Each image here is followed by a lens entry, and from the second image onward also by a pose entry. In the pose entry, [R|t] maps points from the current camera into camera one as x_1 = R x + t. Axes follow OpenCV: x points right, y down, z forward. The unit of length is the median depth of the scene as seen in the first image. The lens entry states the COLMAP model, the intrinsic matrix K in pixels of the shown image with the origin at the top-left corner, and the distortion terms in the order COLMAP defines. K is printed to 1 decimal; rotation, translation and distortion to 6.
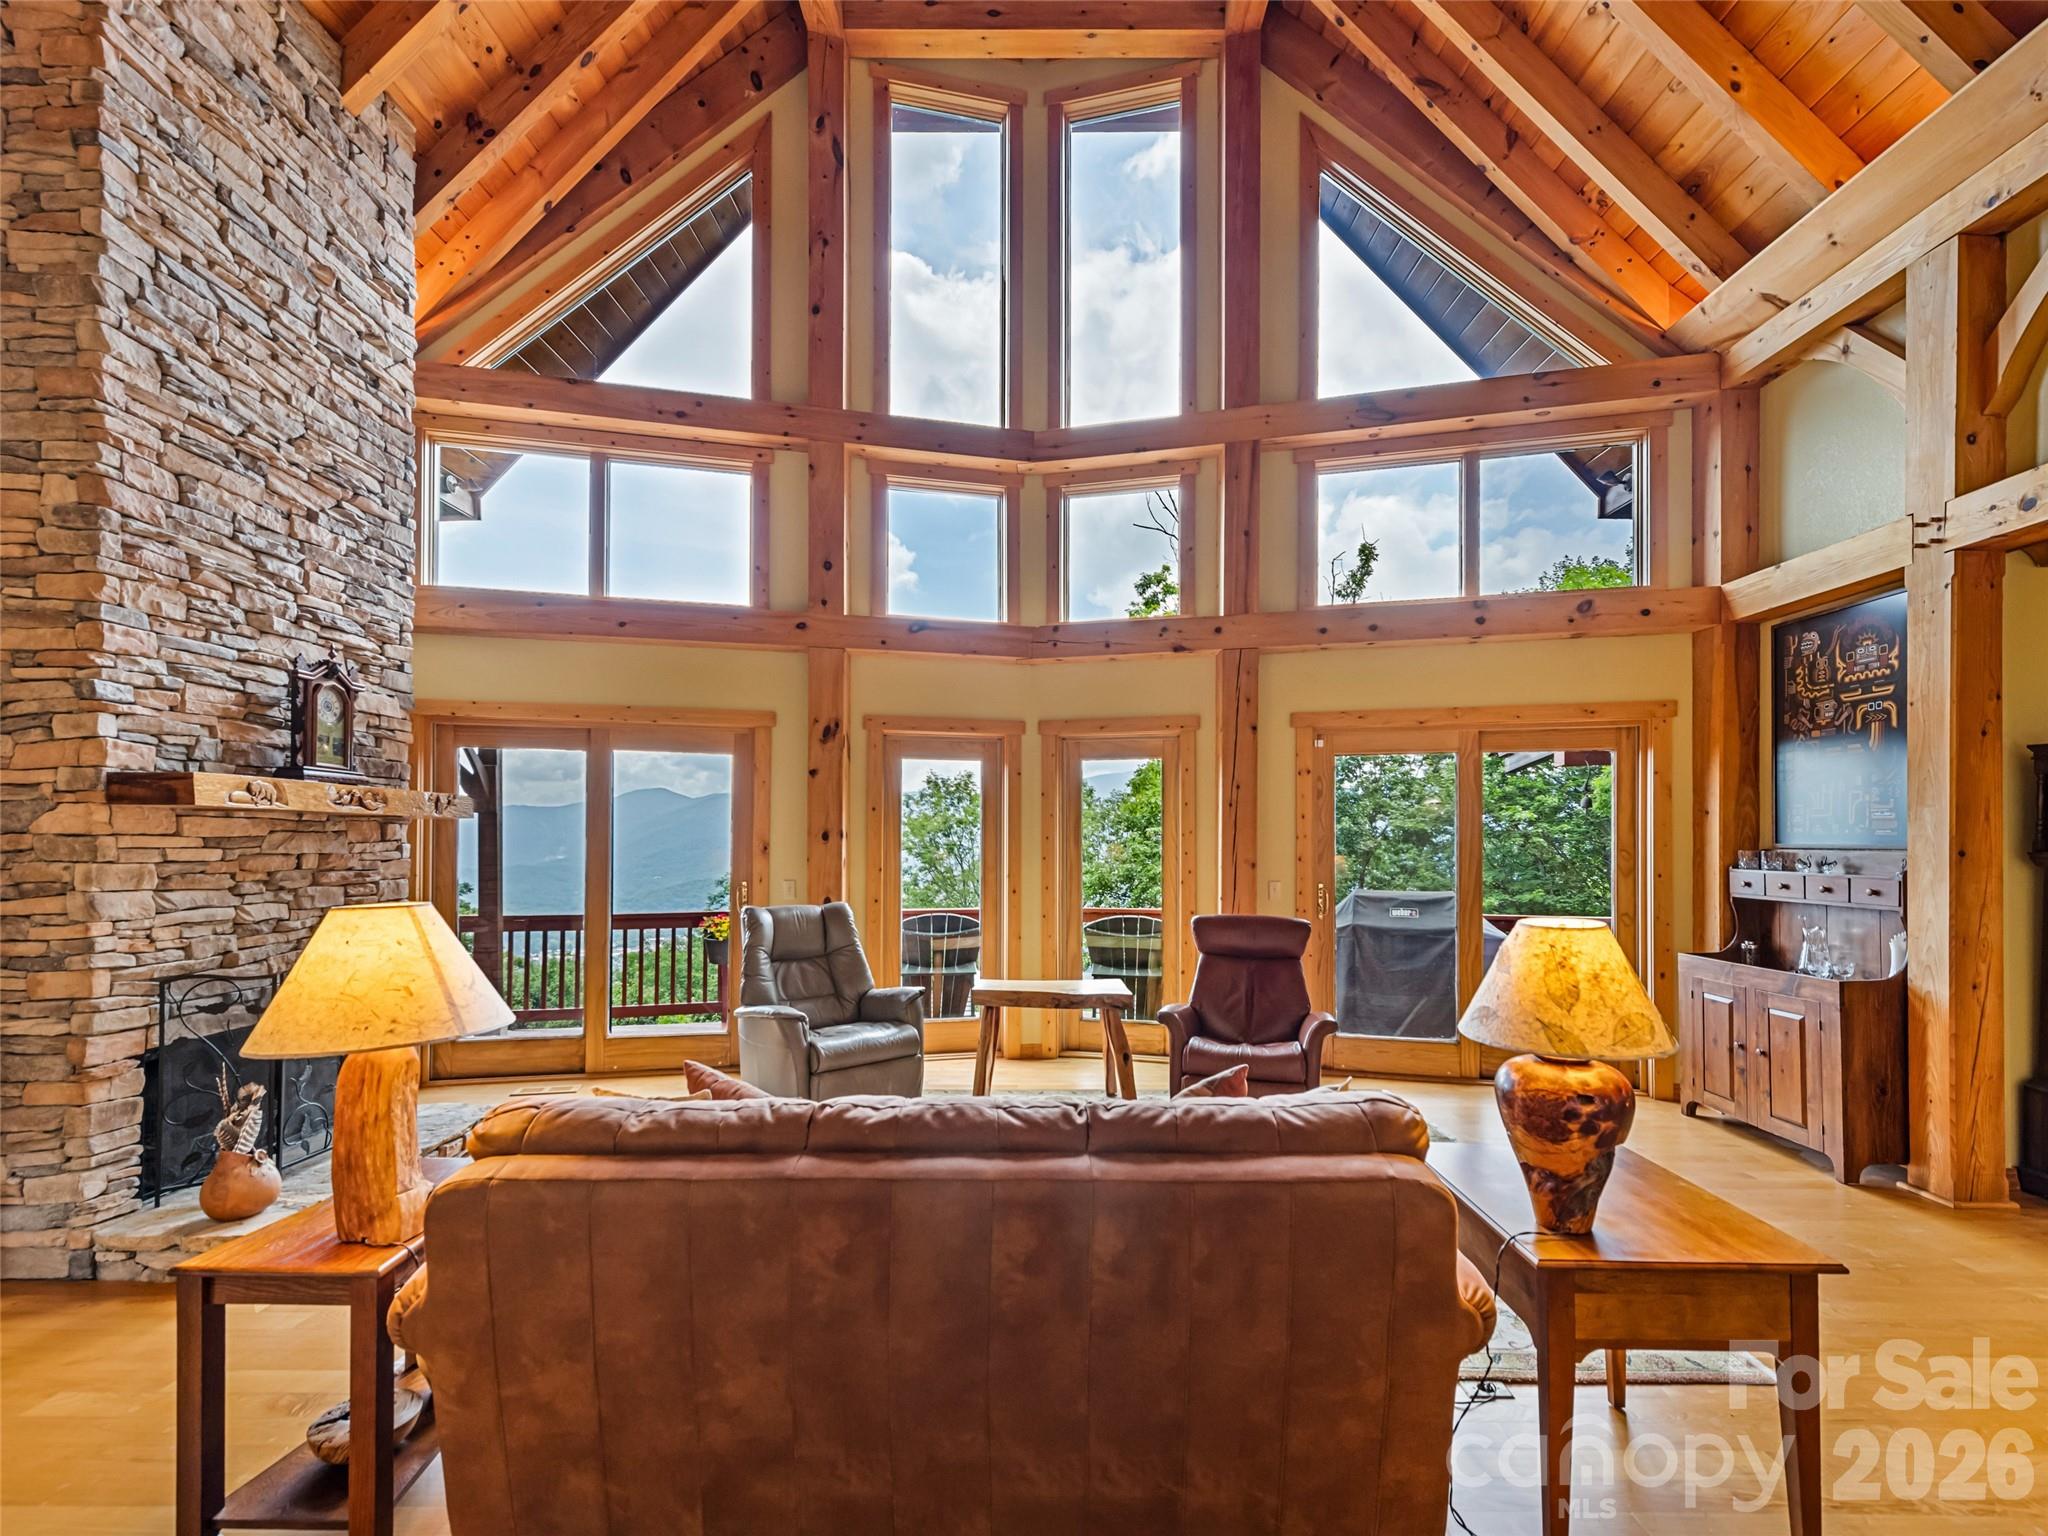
lens RADIAL K [[928.7, 0, 1030.1], [0, 928.7, 837.6], [0, 0, 1]] dist [0.002118, -0.000174]
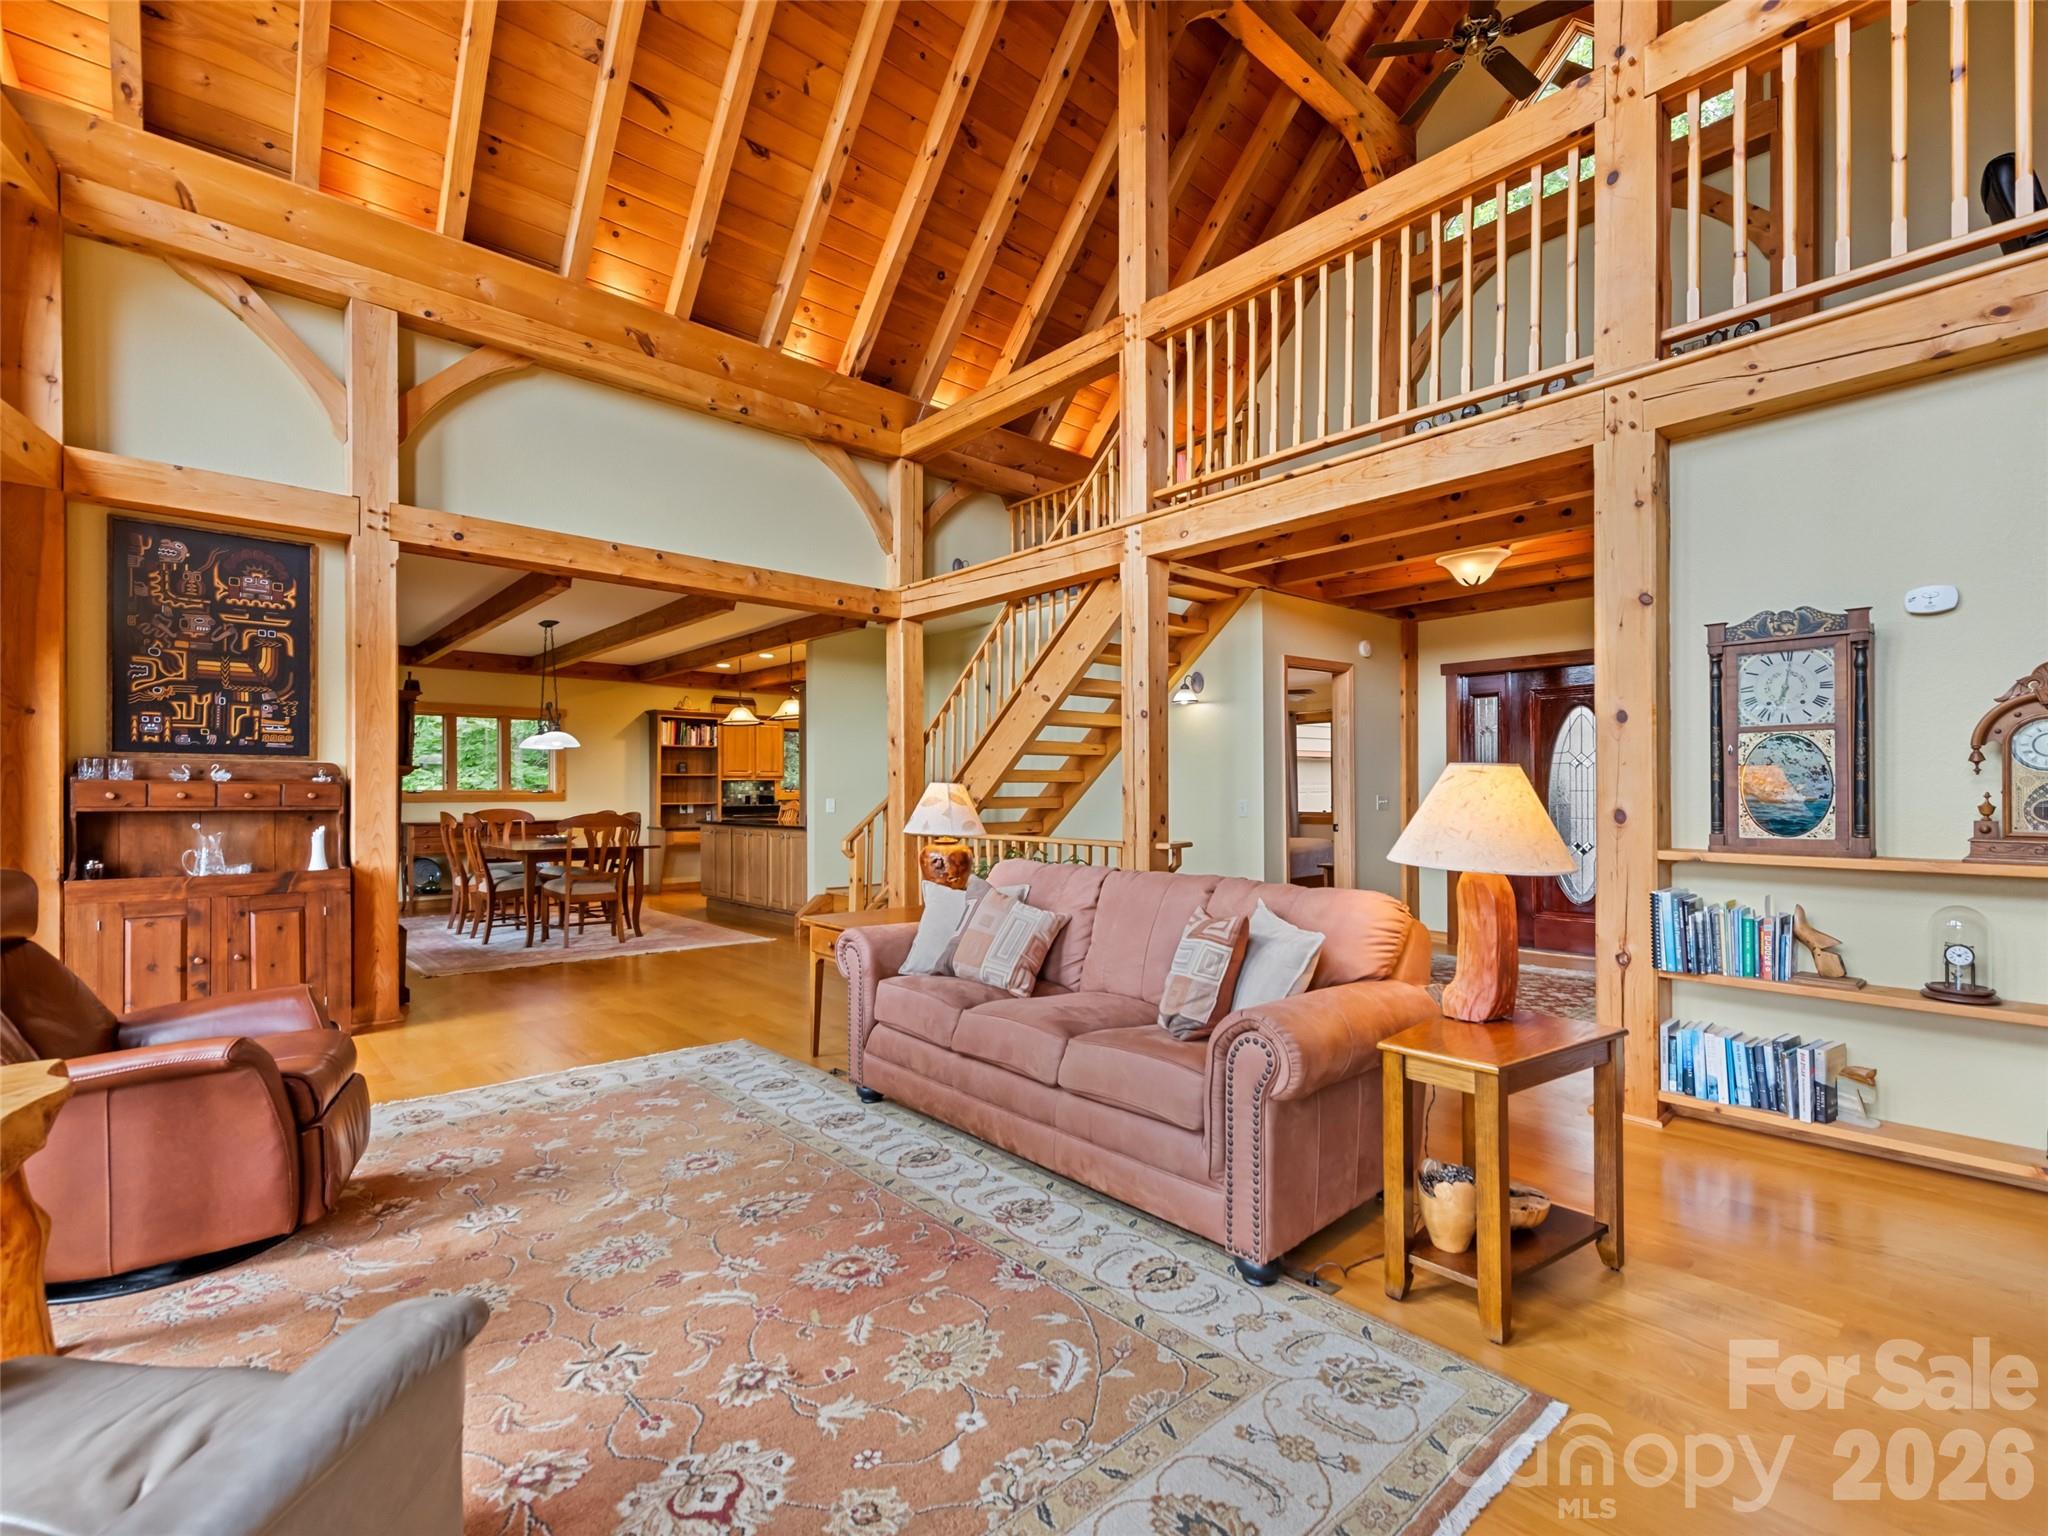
lens RADIAL K [[945.8, 0, 1027.9], [0, 945.8, 786.0], [0, 0, 1]] dist [0.018198, -0.000056]
pose [[-0.672240, 0.005392, 0.740314, -0.657377], [-0.001107, 0.999965, -0.008289, 0.060479], [-0.740333, -0.006392, -0.672210, 1.237474]]
